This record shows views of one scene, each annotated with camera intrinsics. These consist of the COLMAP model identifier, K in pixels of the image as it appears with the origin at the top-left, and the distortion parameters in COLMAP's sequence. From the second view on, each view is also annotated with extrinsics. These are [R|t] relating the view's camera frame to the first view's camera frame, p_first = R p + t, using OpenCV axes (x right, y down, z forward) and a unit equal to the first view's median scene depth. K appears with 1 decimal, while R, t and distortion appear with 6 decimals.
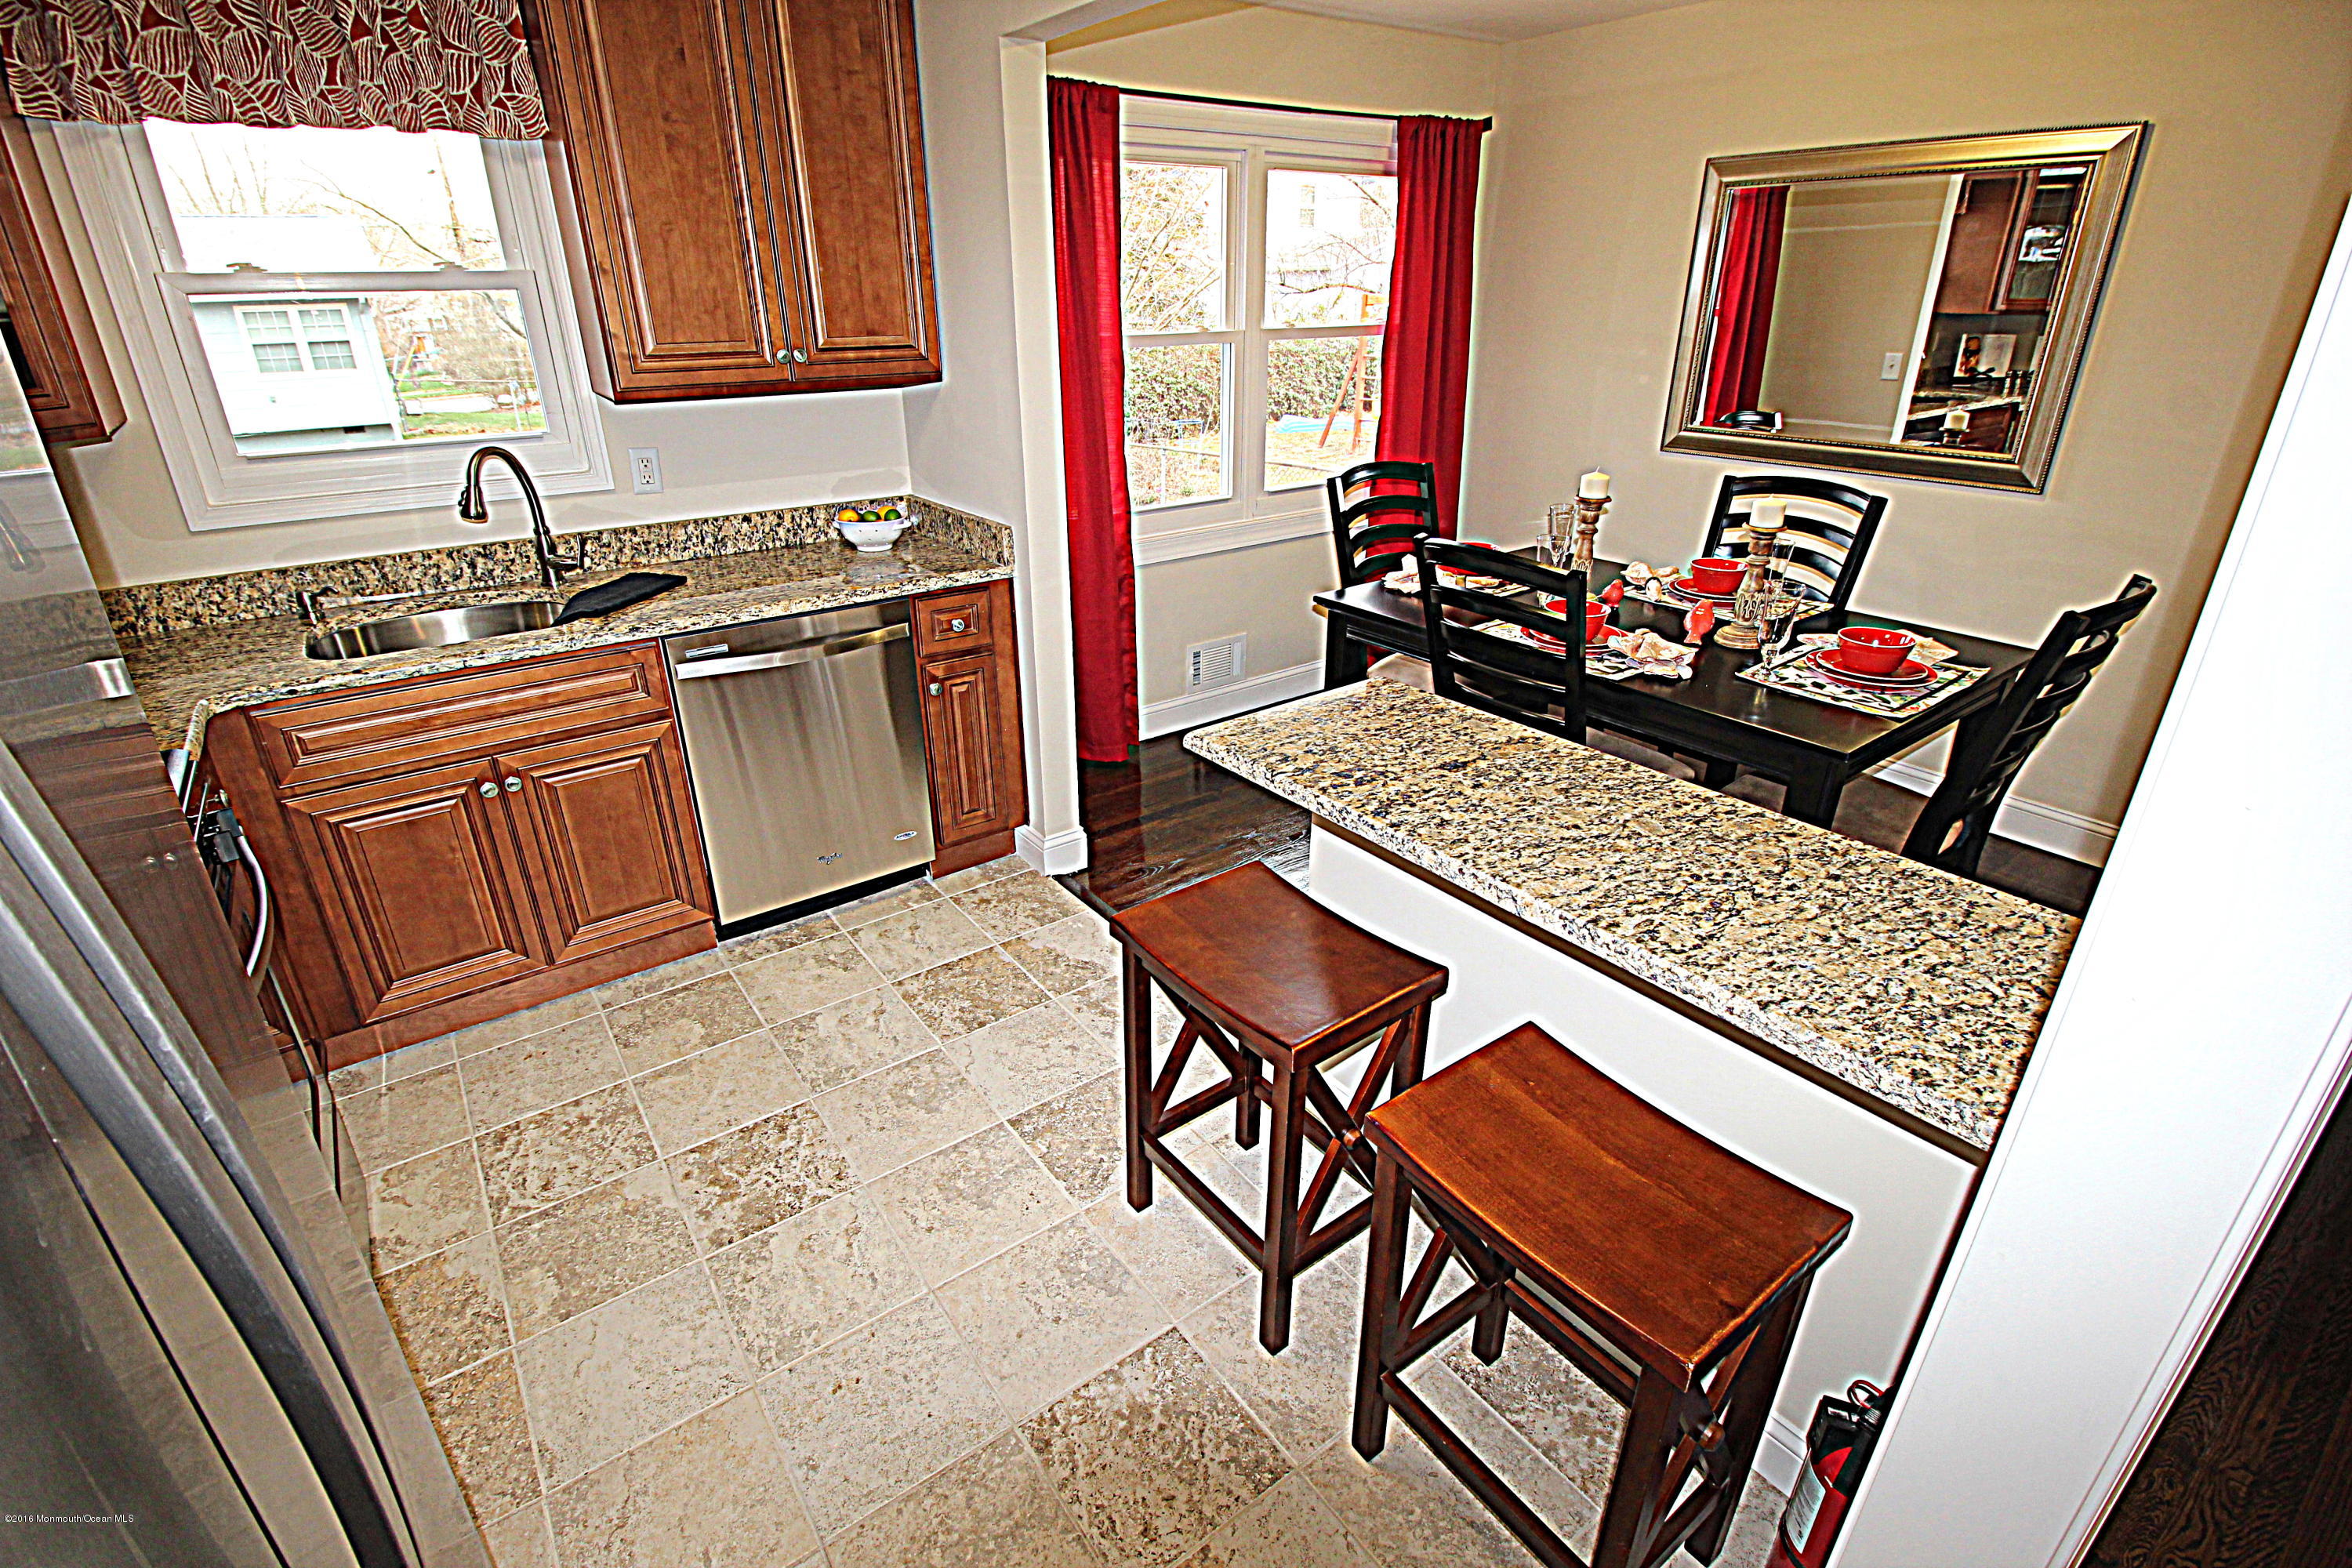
lens RADIAL K [[1088.9, 0, 1170.7], [0, 1088.9, 769.6], [0, 0, 1]] dist [-0.001728, -0.010360]
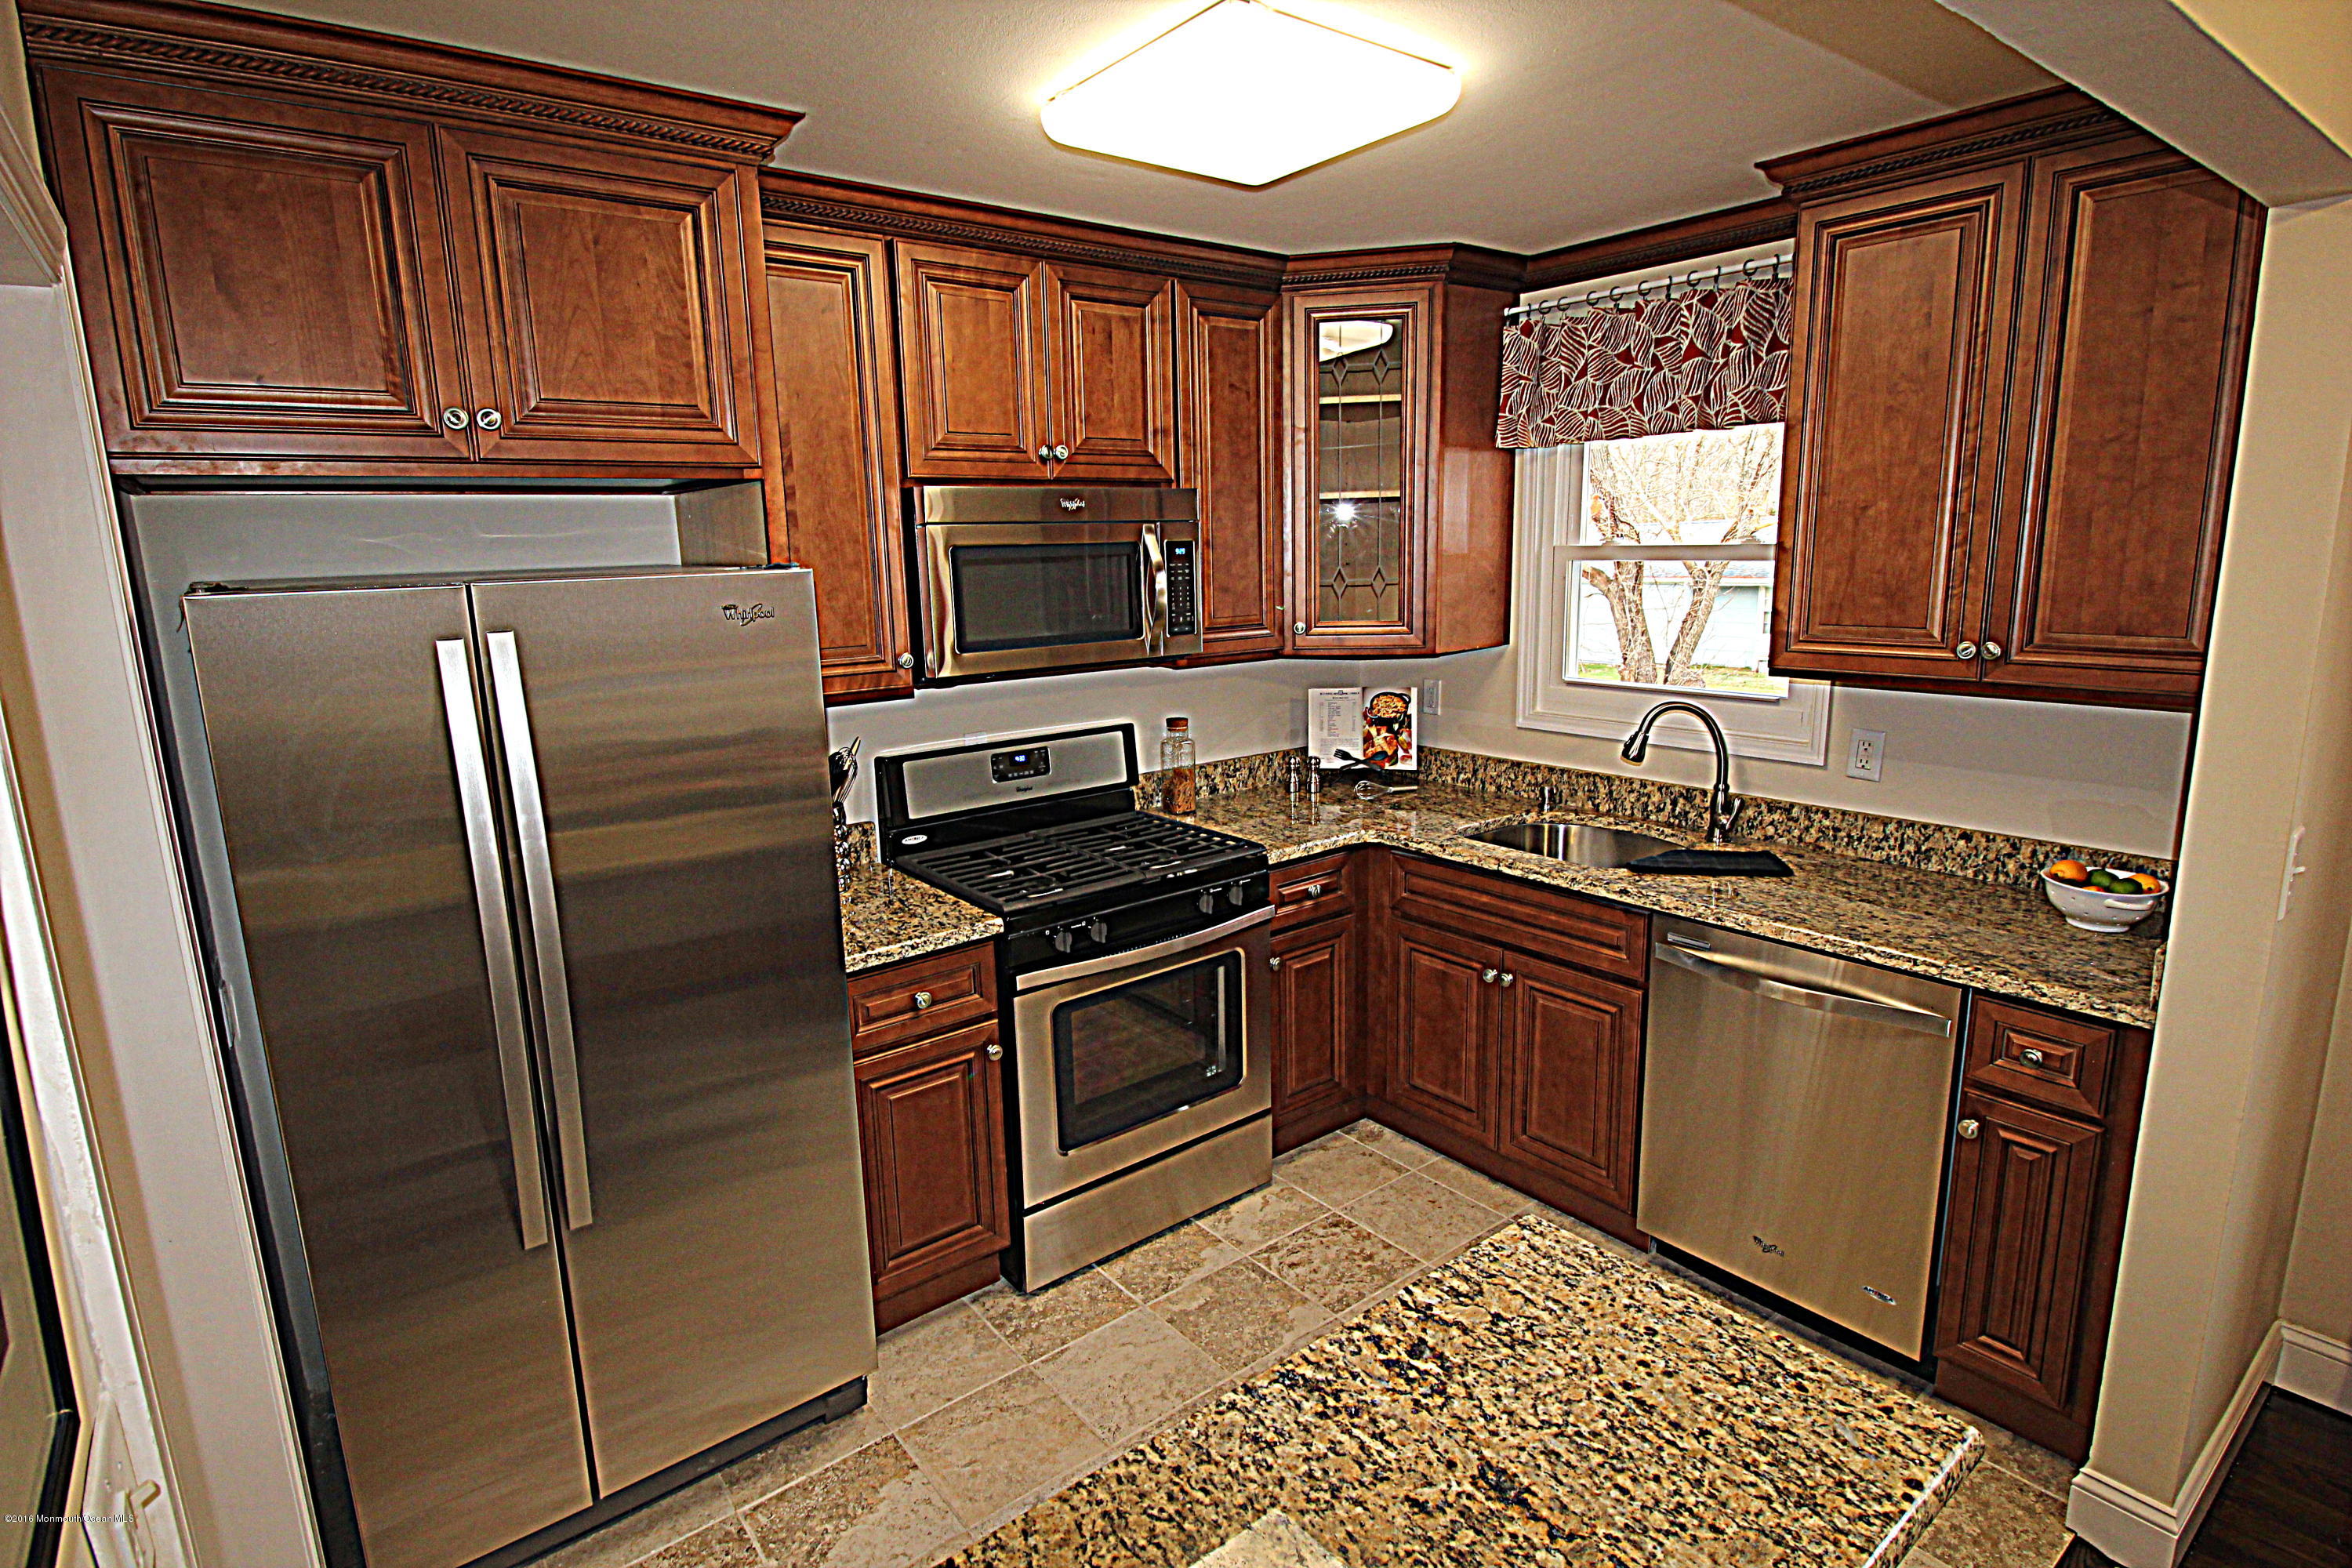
lens RADIAL K [[1196.5, 0, 1173.8], [0, 1196.5, 771.4], [0, 0, 1]] dist [-0.005715, -0.003308]
pose [[0.028484, 0.196342, -0.980122, 0.492388], [-0.379613, 0.909186, 0.171100, -0.234502], [0.924707, 0.367193, 0.100431, 0.425232]]
